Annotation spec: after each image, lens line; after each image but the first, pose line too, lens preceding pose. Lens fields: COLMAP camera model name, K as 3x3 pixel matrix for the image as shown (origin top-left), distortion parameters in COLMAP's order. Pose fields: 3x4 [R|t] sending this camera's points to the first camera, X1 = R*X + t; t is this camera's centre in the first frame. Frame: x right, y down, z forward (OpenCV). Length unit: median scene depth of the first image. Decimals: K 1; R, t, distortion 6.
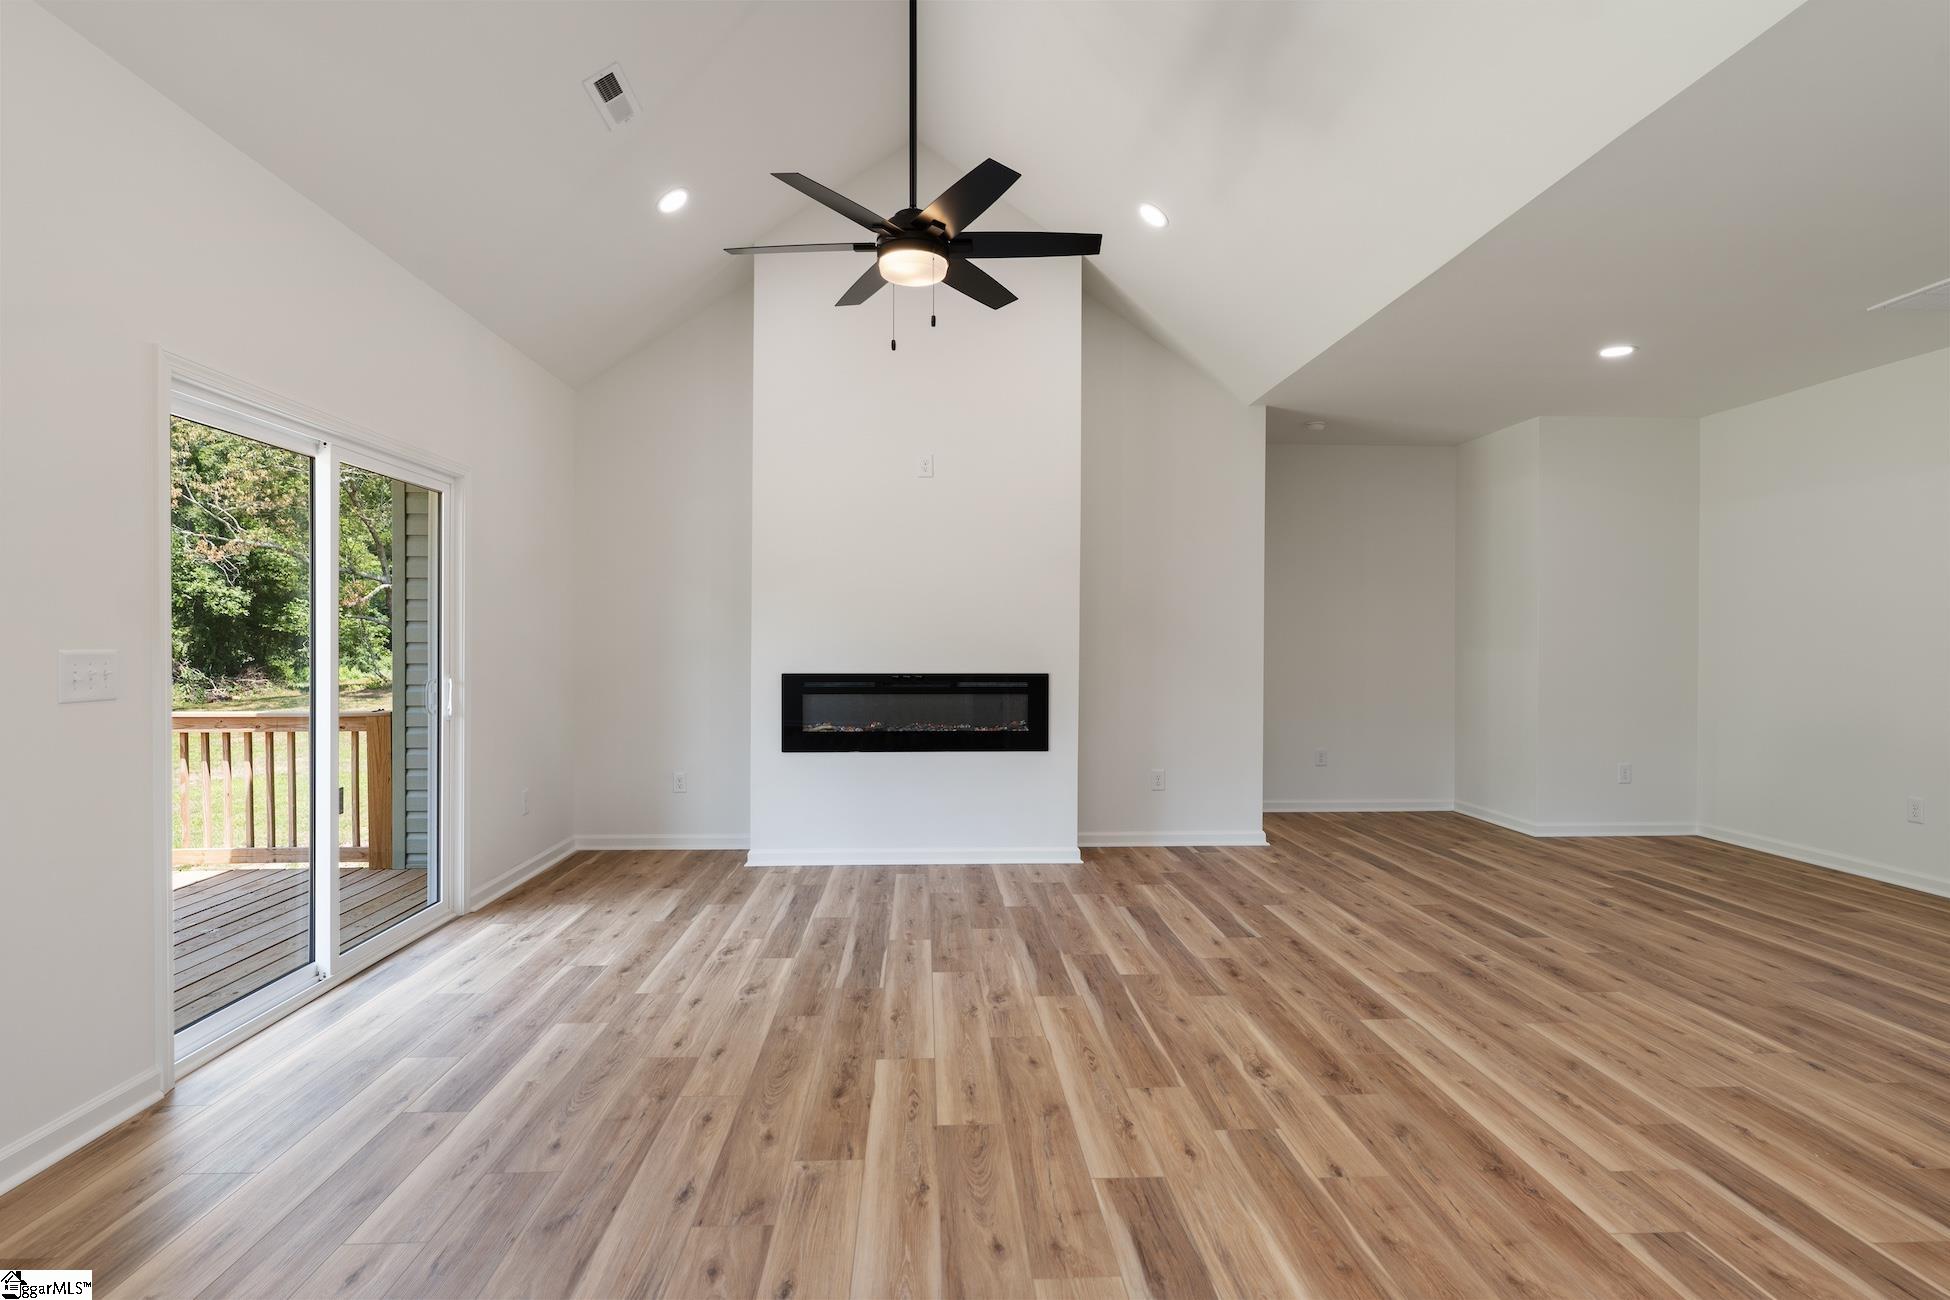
lens RADIAL K [[986.0, 0, 982.5], [0, 986.0, 653.5], [0, 0, 1]] dist [-0.004749, 0.001333]
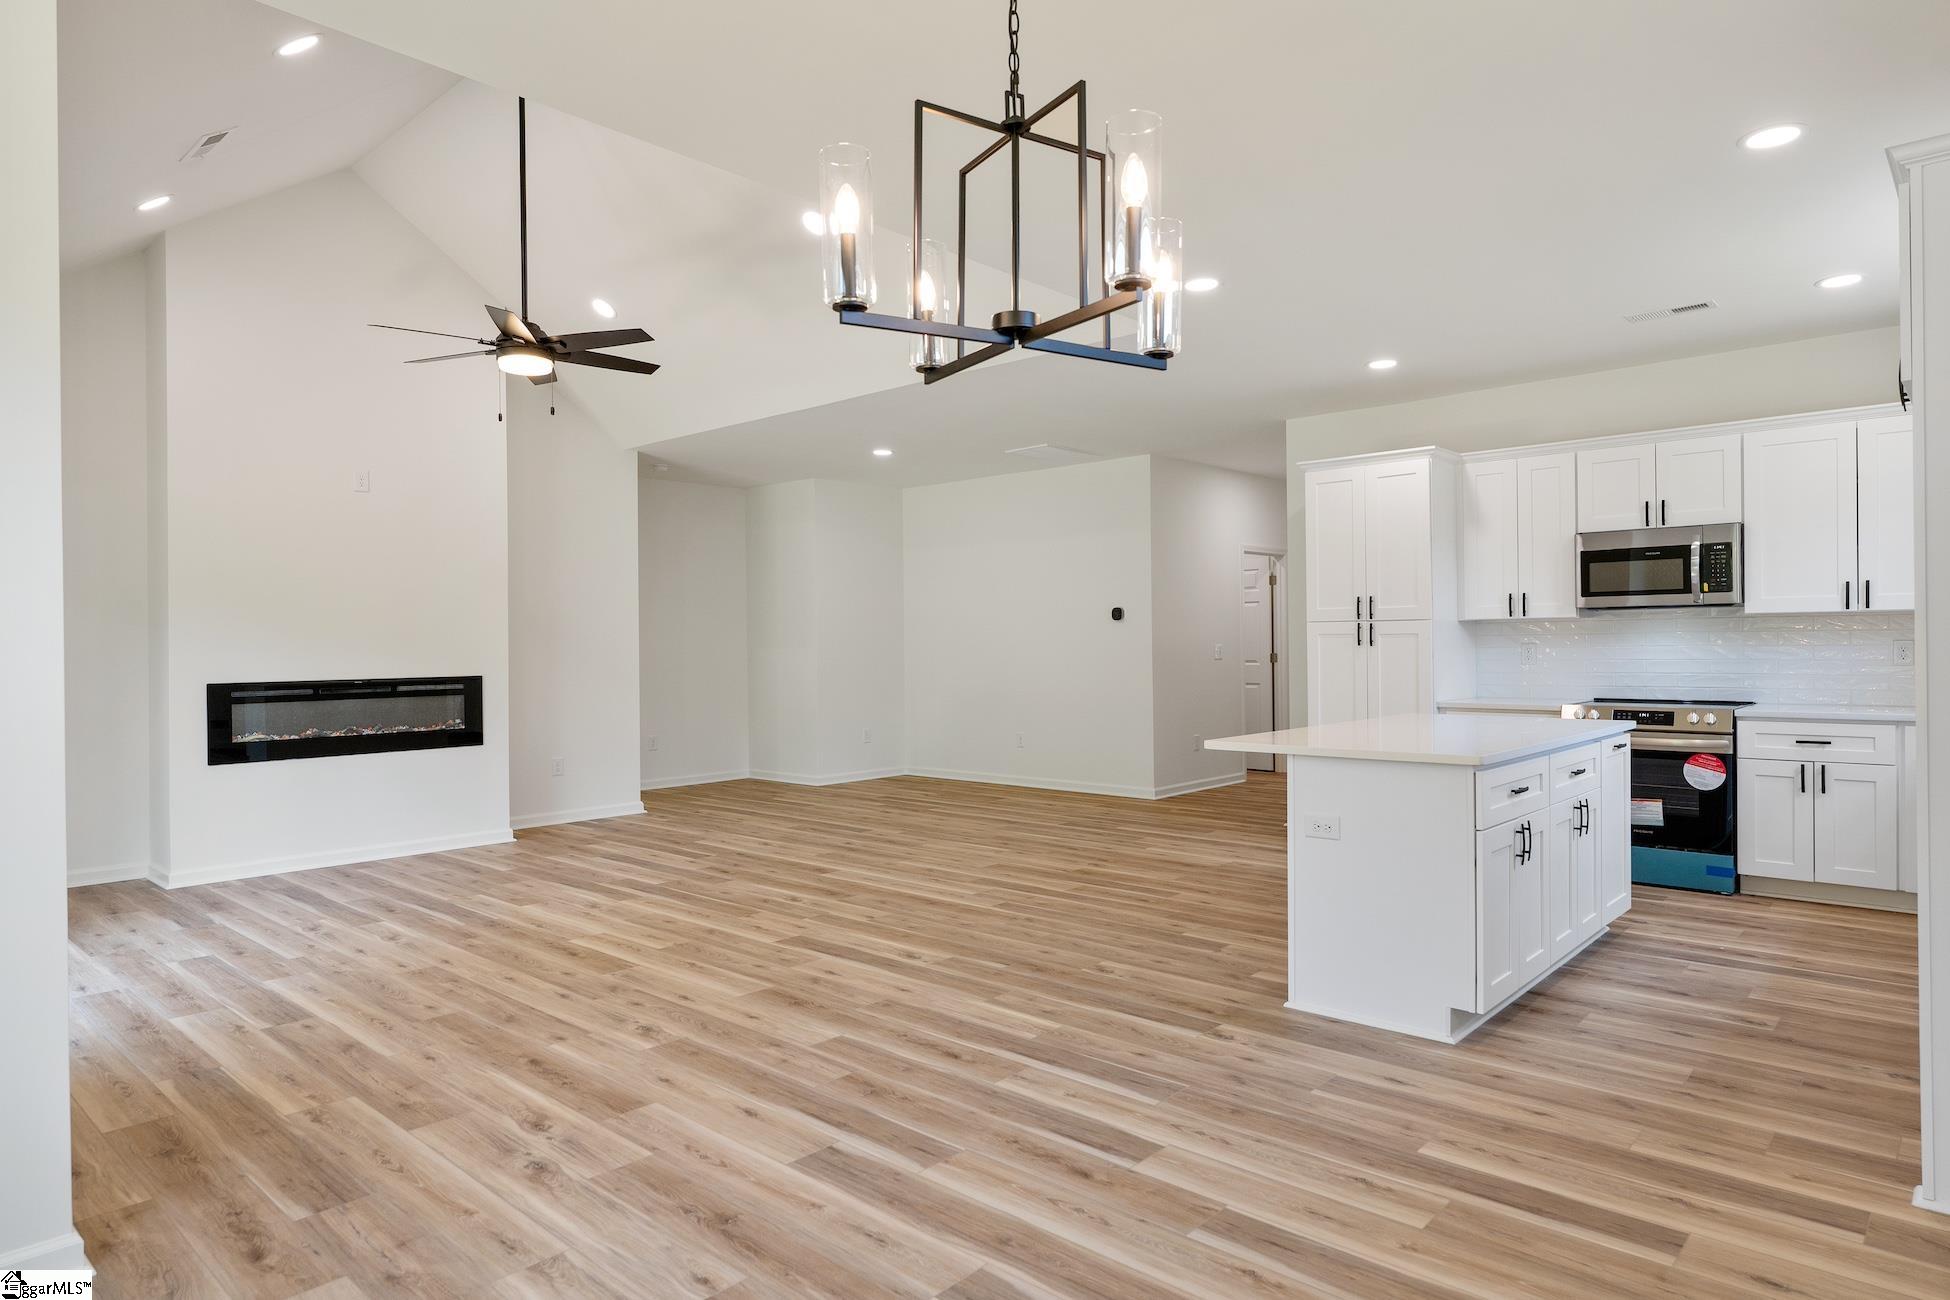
lens RADIAL K [[1116.7, 0, 957.7], [0, 1116.7, 647.2], [0, 0, 1]] dist [-0.001693, -0.002222]
pose [[0.720887, -0.012513, 0.692940, -0.668025], [0.020066, 0.999795, -0.002821, 0.003704], [-0.692762, 0.015938, 0.720990, -0.458695]]
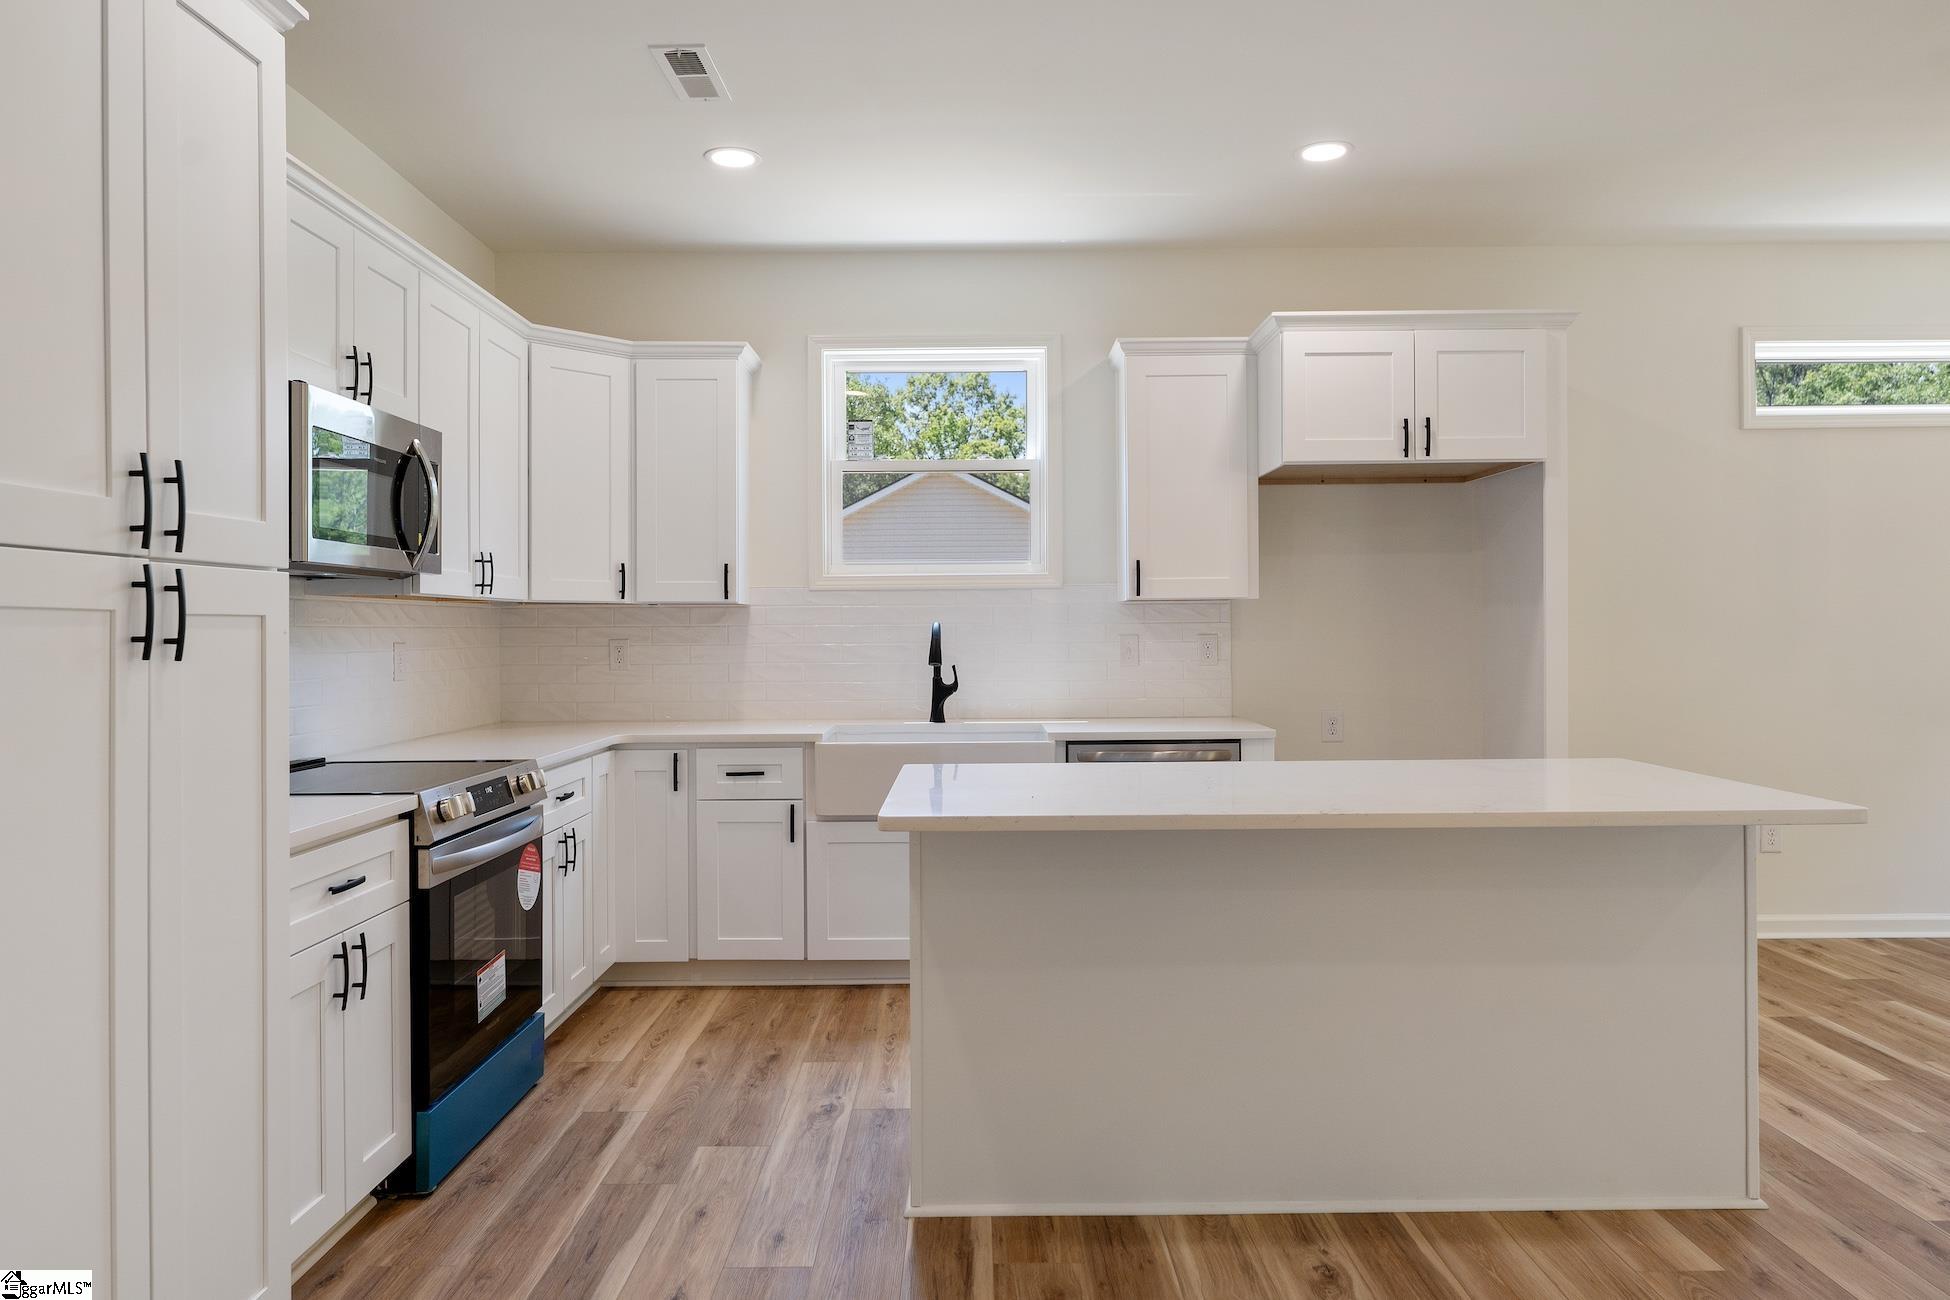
lens RADIAL K [[1265.7, 0, 982.9], [0, 1265.7, 639.7], [0, 0, 1]] dist [-0.009764, -0.000731]
pose [[-0.998467, 0.004664, 0.055151, 0.700975], [0.006018, 0.999684, 0.024417, -0.014558], [-0.055020, 0.024711, -0.998179, 0.852657]]
